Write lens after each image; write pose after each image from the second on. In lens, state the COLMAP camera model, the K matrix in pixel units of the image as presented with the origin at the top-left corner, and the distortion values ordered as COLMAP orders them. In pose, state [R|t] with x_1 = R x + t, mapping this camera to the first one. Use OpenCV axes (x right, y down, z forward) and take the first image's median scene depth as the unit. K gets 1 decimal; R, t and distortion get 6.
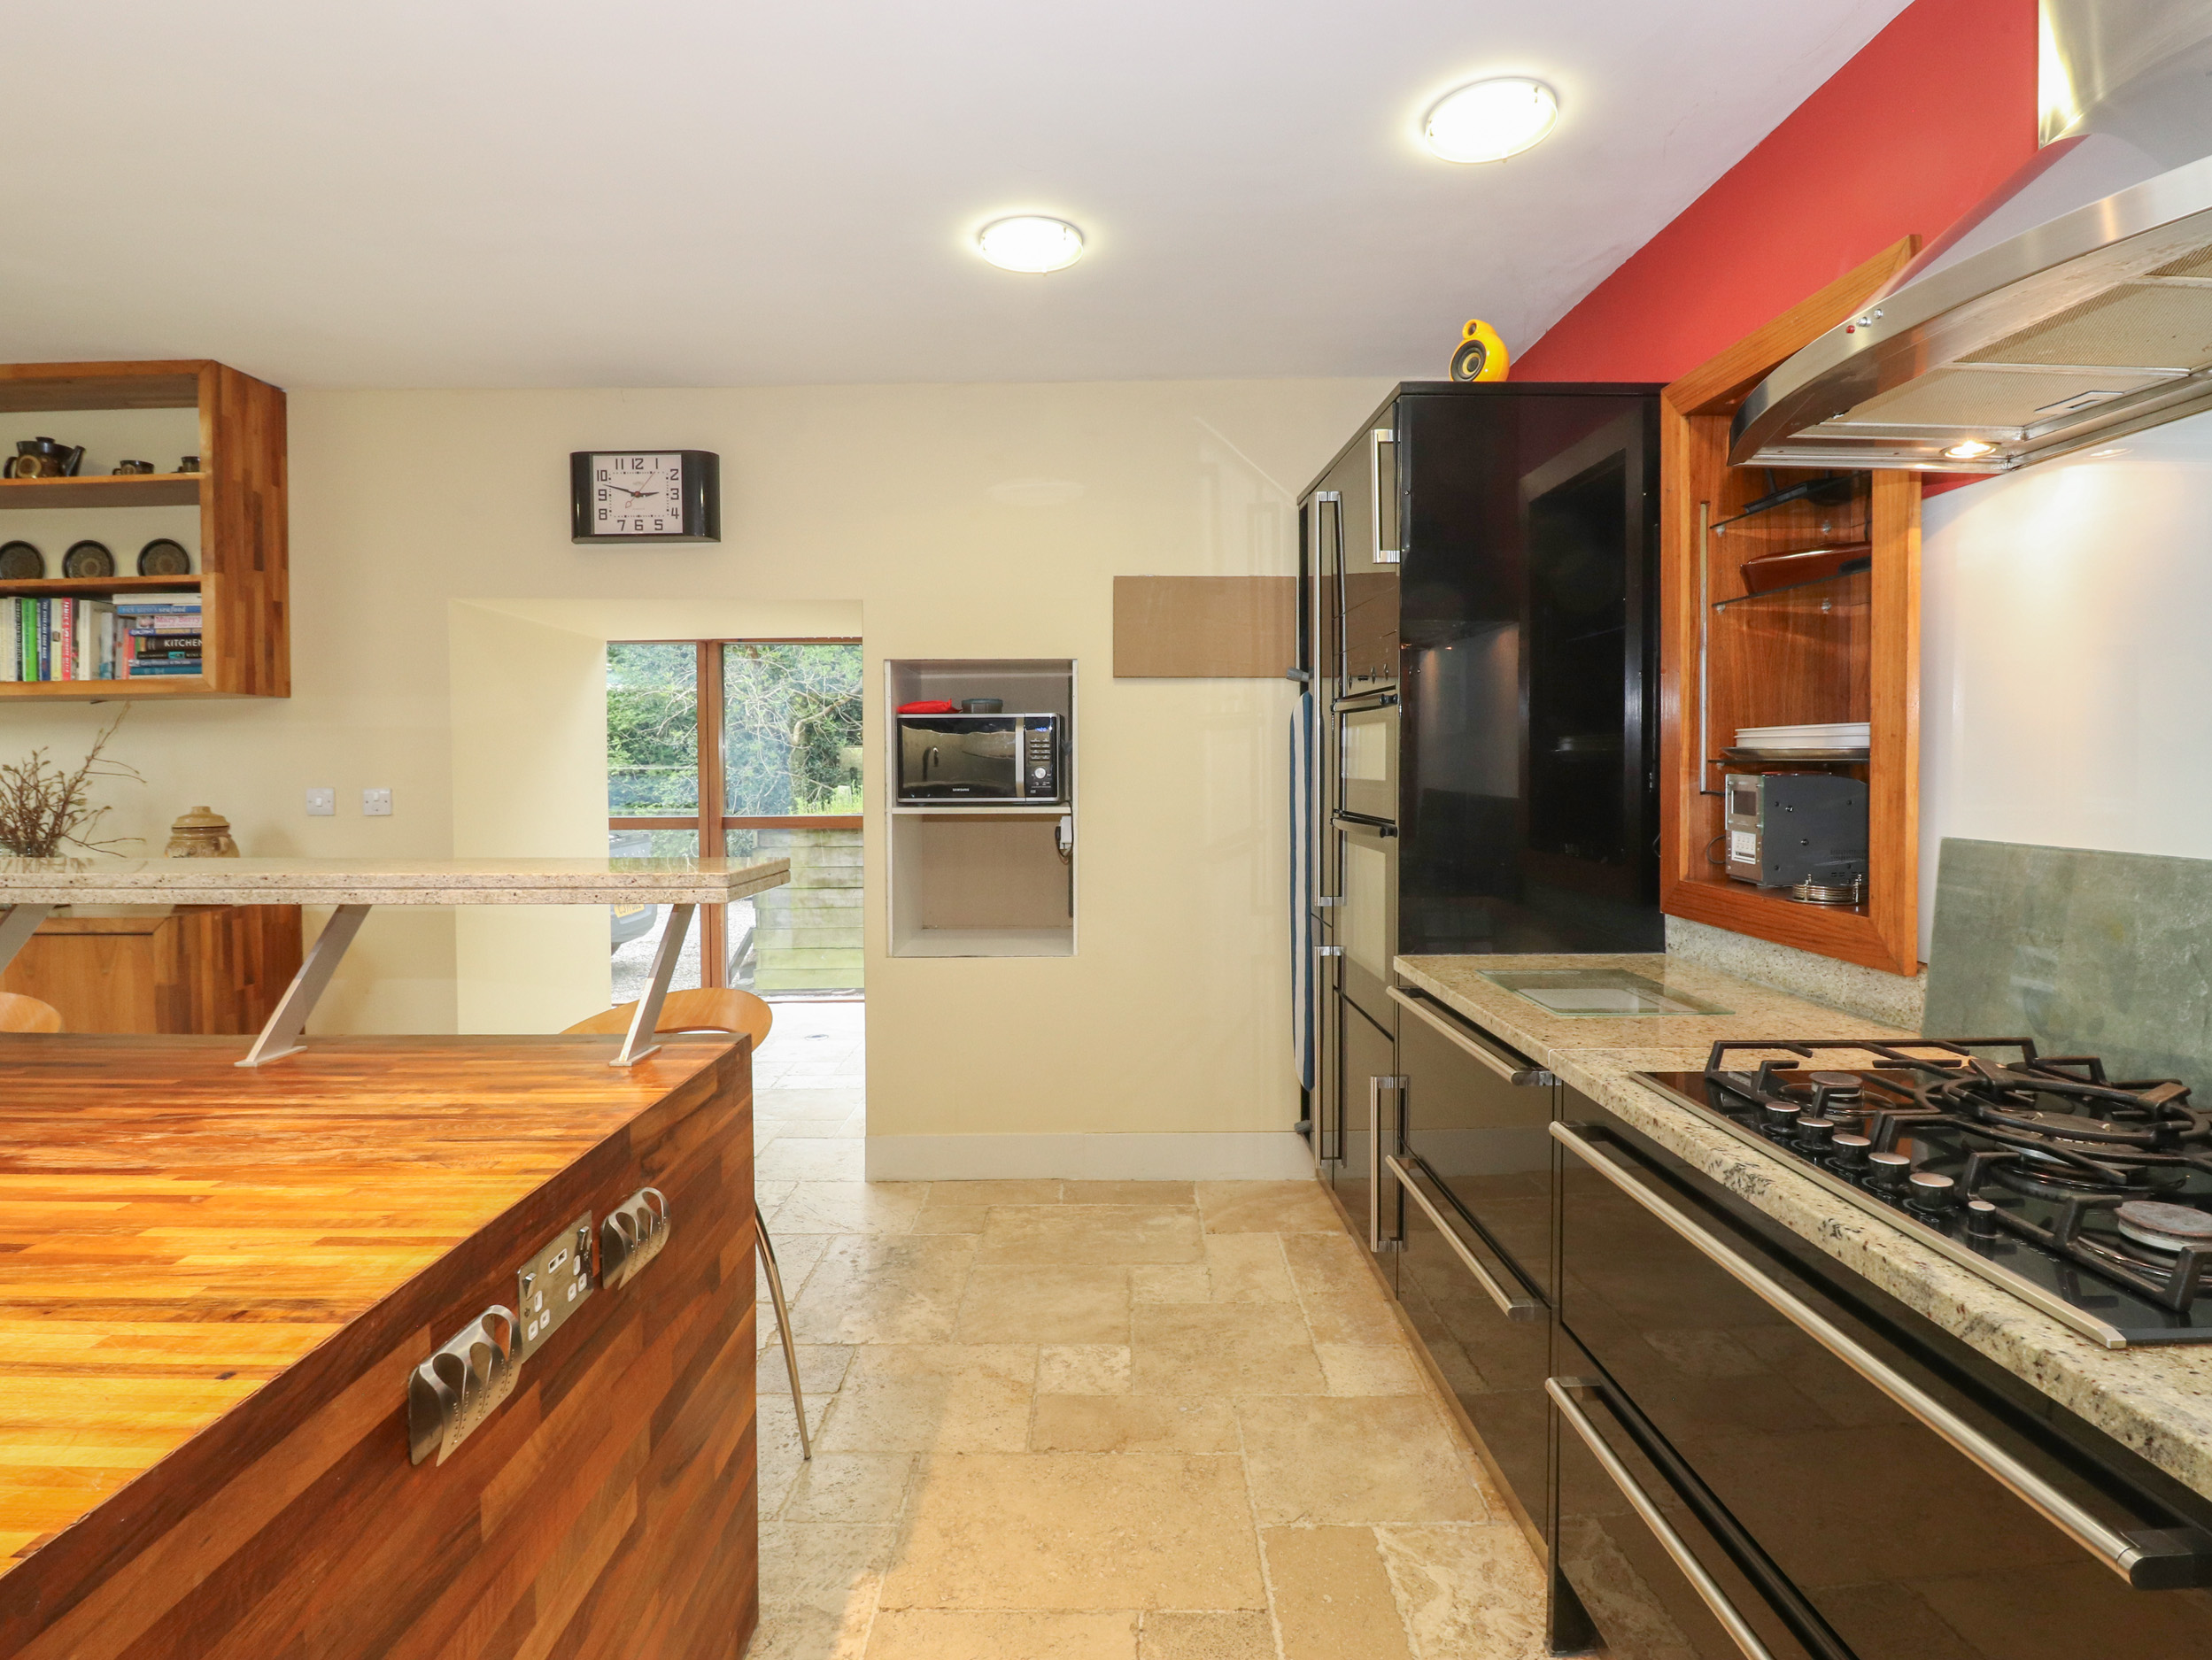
lens RADIAL K [[1210.3, 0, 1053.1], [0, 1210.3, 790.4], [0, 0, 1]] dist [0.004619, -0.006286]
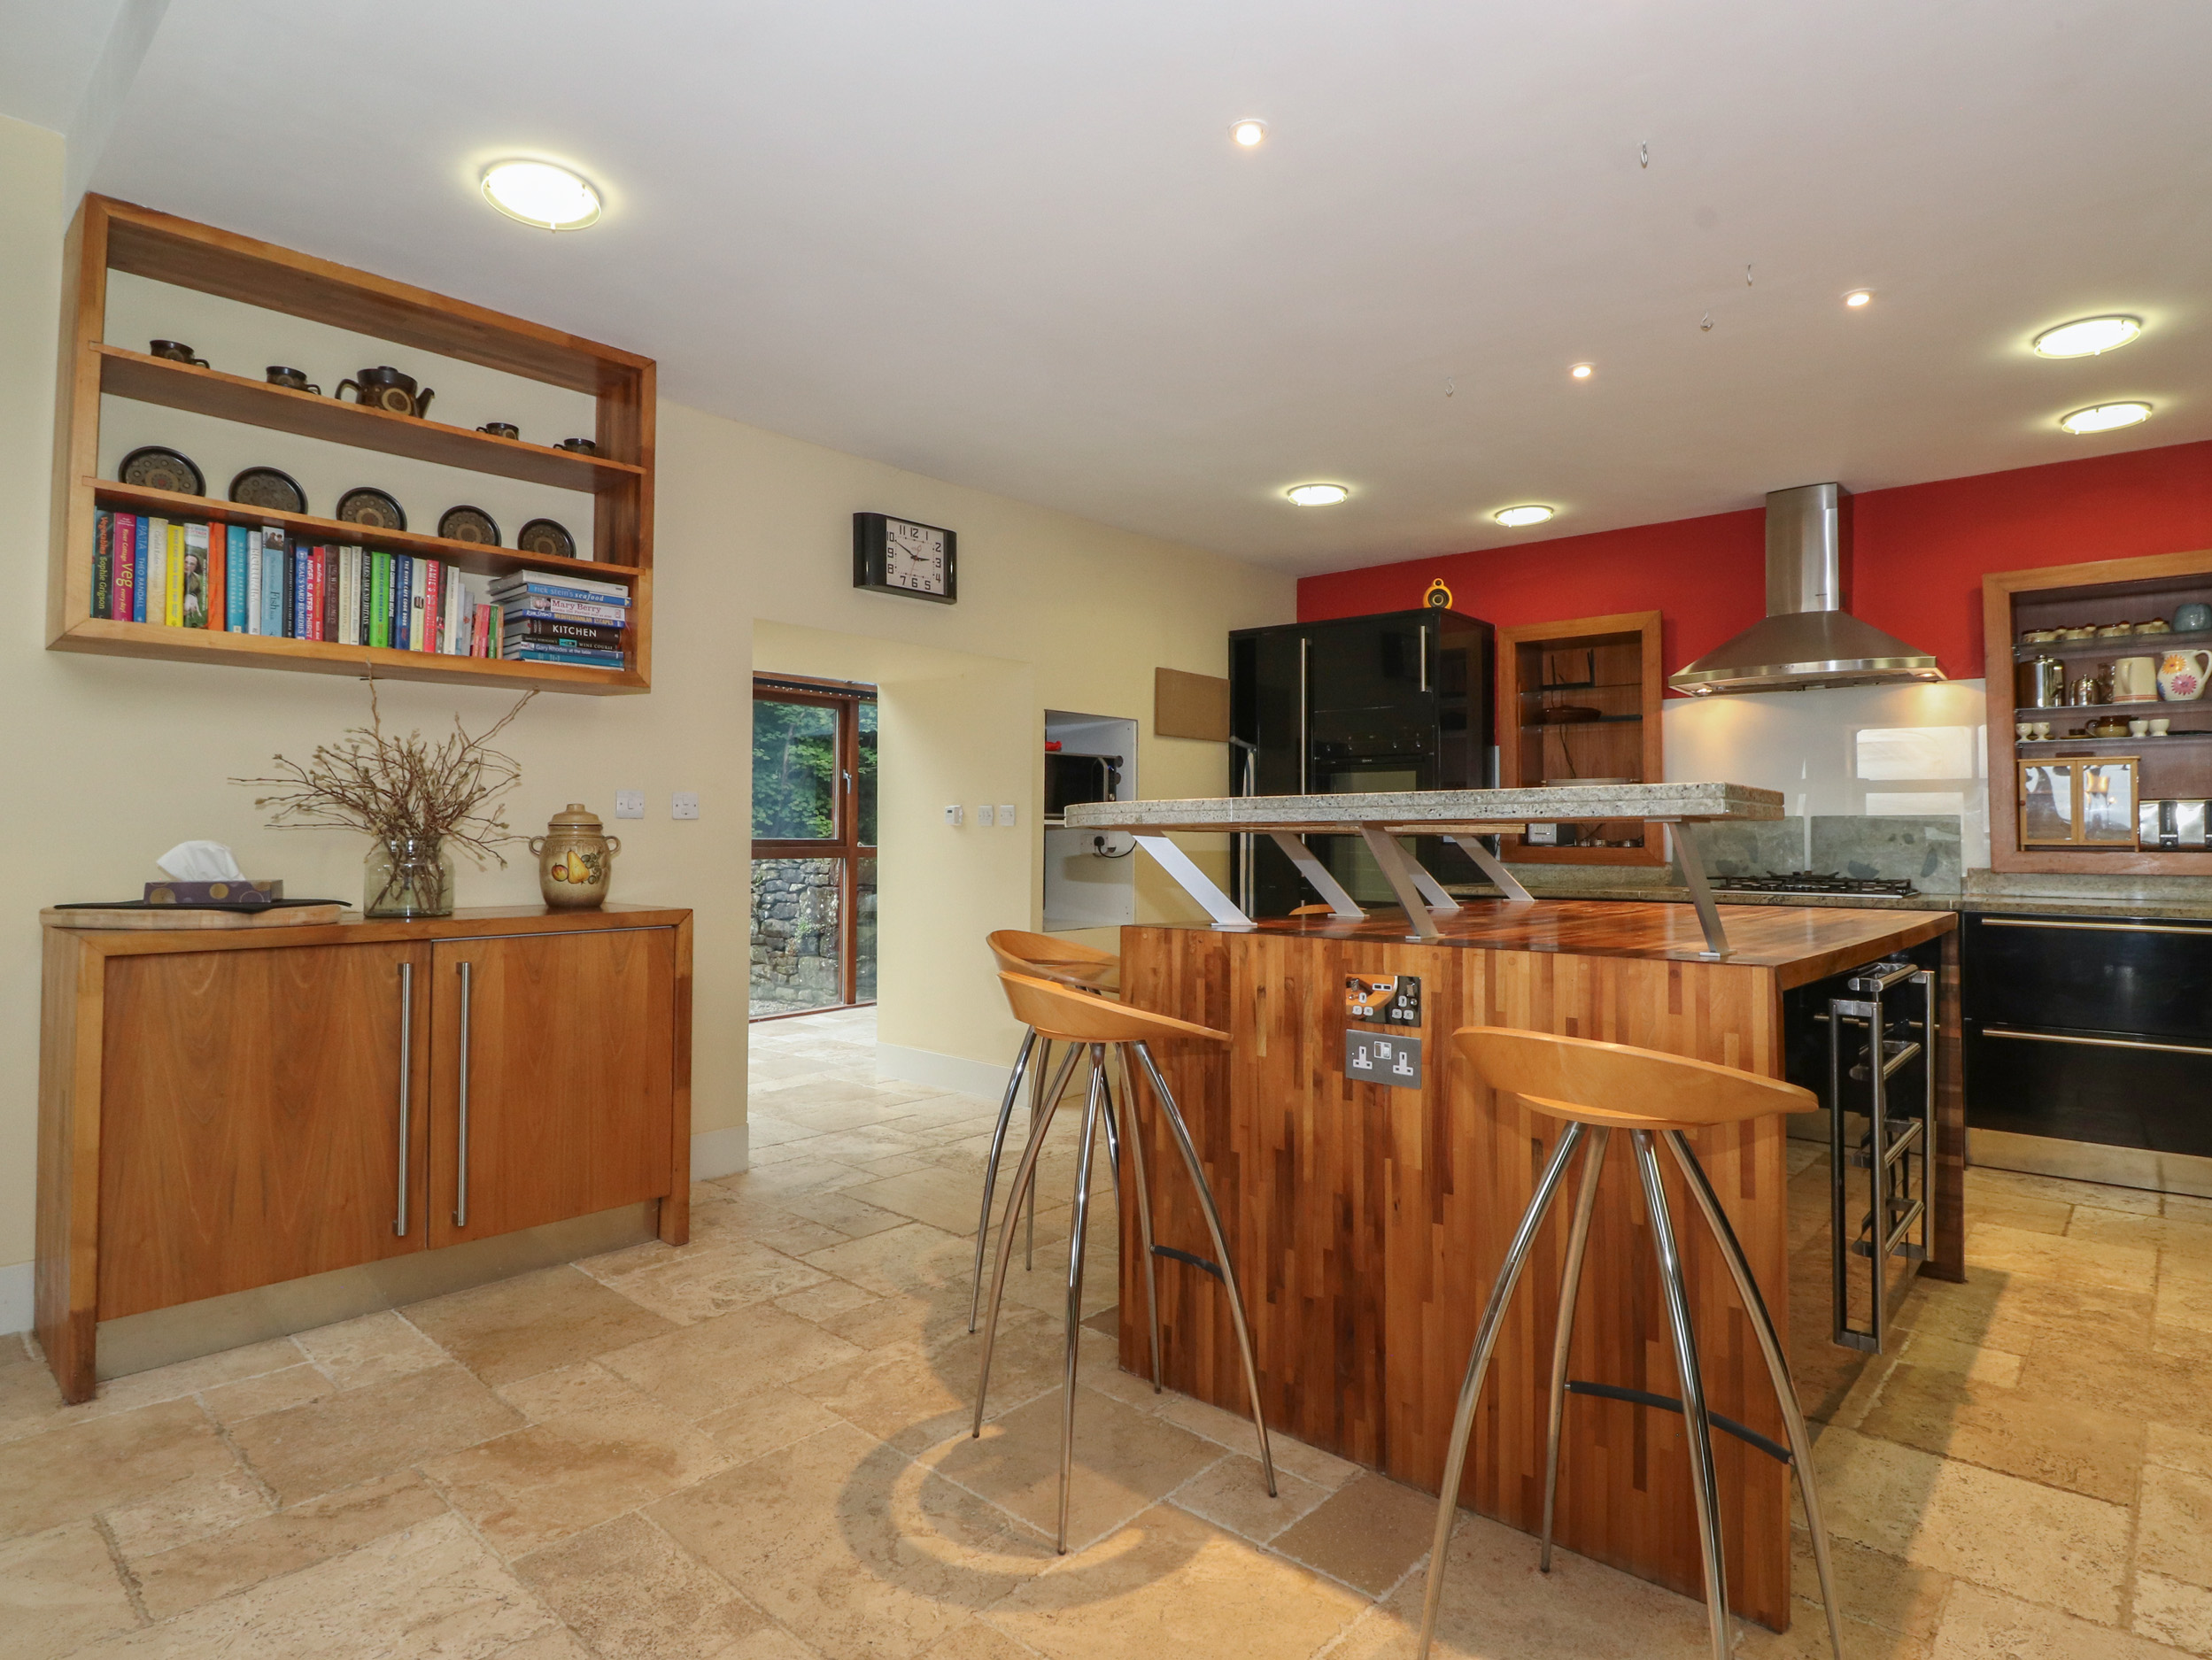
lens RADIAL K [[1210.3, 0, 1104.4], [0, 1210.3, 788.2], [0, 0, 1]] dist [0.004619, -0.006286]
pose [[0.652124, 0.035985, 0.757258, -1.134709], [0.011304, 0.998300, -0.057174, 0.059102], [-0.758028, 0.045845, 0.650609, 0.073110]]
